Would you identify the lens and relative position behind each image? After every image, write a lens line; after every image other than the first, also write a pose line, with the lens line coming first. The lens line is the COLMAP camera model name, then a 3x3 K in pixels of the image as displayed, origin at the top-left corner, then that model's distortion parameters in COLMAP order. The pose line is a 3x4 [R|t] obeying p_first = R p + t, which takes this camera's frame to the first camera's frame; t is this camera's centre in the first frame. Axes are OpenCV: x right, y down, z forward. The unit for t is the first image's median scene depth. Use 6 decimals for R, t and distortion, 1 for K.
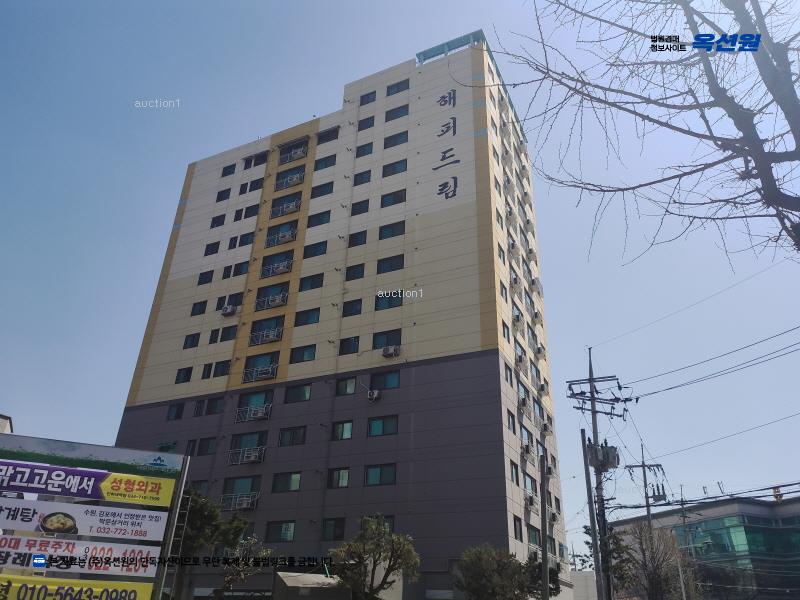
lens RADIAL K [[600.4, 0, 400.0], [0, 600.4, 300.0], [0, 0, 1]] dist [0.083939, -0.135704]
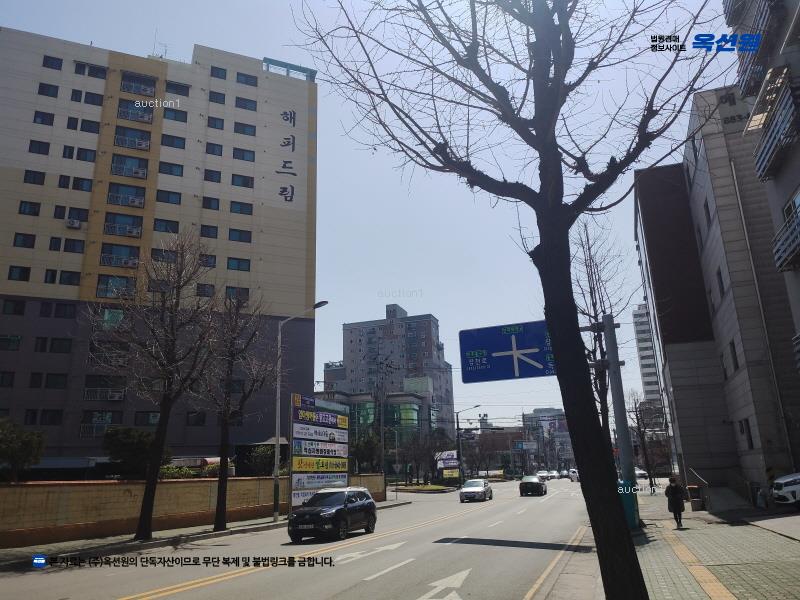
lens RADIAL K [[600.4, 0, 400.0], [0, 600.4, 300.0], [0, 0, 1]] dist [0.083939, -0.135704]
pose [[0.653350, 0.166444, 0.738533, -0.694882], [-0.322208, 0.943903, 0.072315, -0.124569], [-0.685067, -0.285209, 0.670328, -0.193521]]
